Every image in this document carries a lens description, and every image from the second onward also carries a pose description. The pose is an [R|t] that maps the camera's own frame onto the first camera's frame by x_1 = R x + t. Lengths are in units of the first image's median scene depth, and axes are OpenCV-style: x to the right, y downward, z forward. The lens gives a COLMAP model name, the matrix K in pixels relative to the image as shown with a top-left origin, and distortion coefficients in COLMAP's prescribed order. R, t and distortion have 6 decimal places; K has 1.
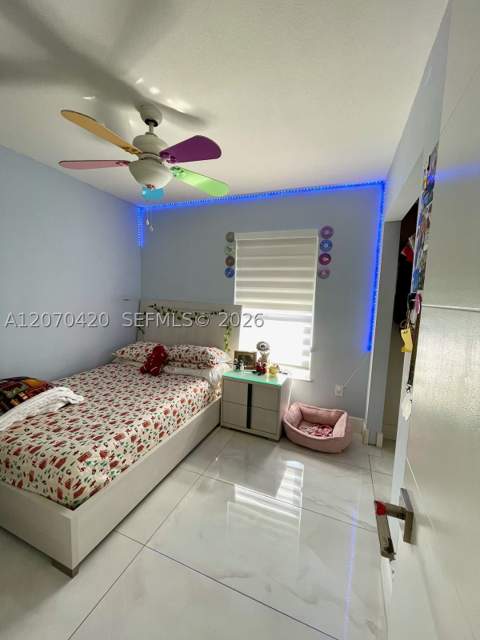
lens RADIAL K [[255.5, 0, 240.0], [0, 255.5, 320.0], [0, 0, 1]] dist [-0.000632, -0.000203]
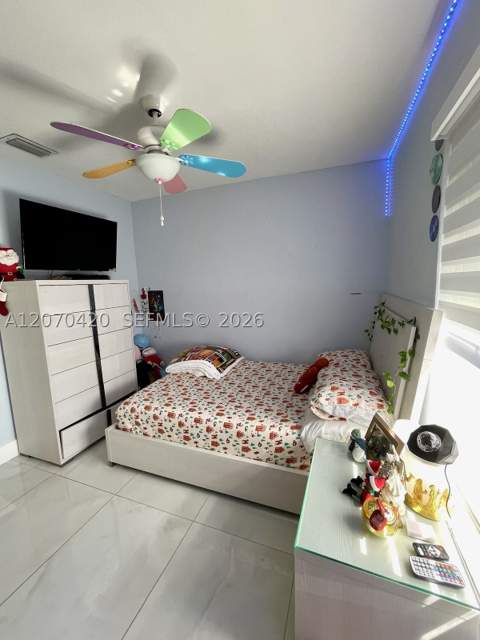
lens RADIAL K [[255.5, 0, 240.0], [0, 255.5, 320.0], [0, 0, 1]] dist [-0.000632, -0.000203]
pose [[0.030021, 0.110146, -0.993462, 0.588581], [-0.070525, 0.991666, 0.107816, -0.104307], [0.997058, 0.066828, 0.037538, 1.116724]]
